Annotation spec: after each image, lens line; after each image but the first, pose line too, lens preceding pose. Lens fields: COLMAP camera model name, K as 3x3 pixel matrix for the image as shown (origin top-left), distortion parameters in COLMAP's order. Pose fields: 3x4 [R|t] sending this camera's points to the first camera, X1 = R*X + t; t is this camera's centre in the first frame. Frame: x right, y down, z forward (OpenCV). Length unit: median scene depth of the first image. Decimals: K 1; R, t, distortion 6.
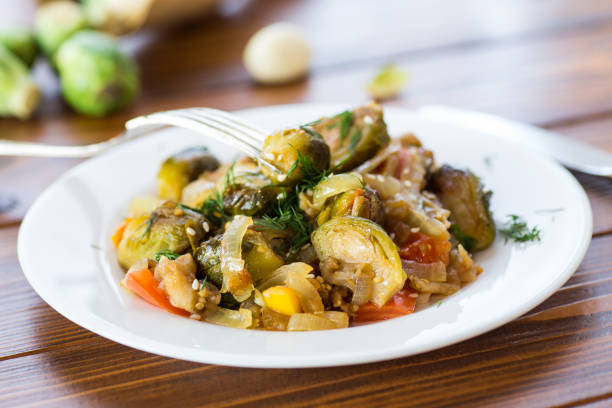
lens RADIAL K [[1800.9, 0, 306.0], [0, 1800.9, 204.0], [0, 0, 1]] dist [0.054571, -0.565813]
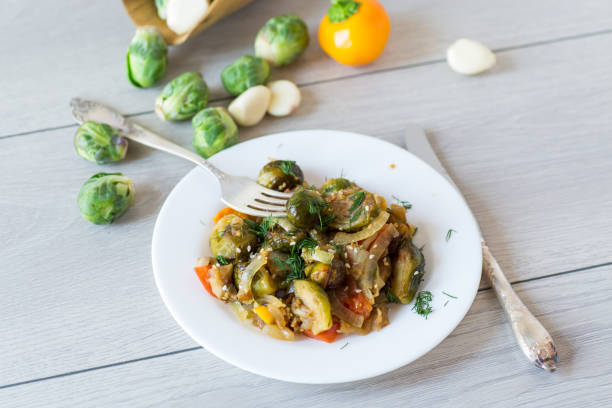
lens RADIAL K [[1789.3, 0, 317.0], [0, 1789.3, 175.9], [0, 0, 1]] dist [0.077885, -0.934356]
pose [[0.909969, 0.339233, -0.238489, 0.412086], [-0.226690, 0.888527, 0.398913, -0.789654], [0.347229, -0.308935, 0.885433, -0.524395]]
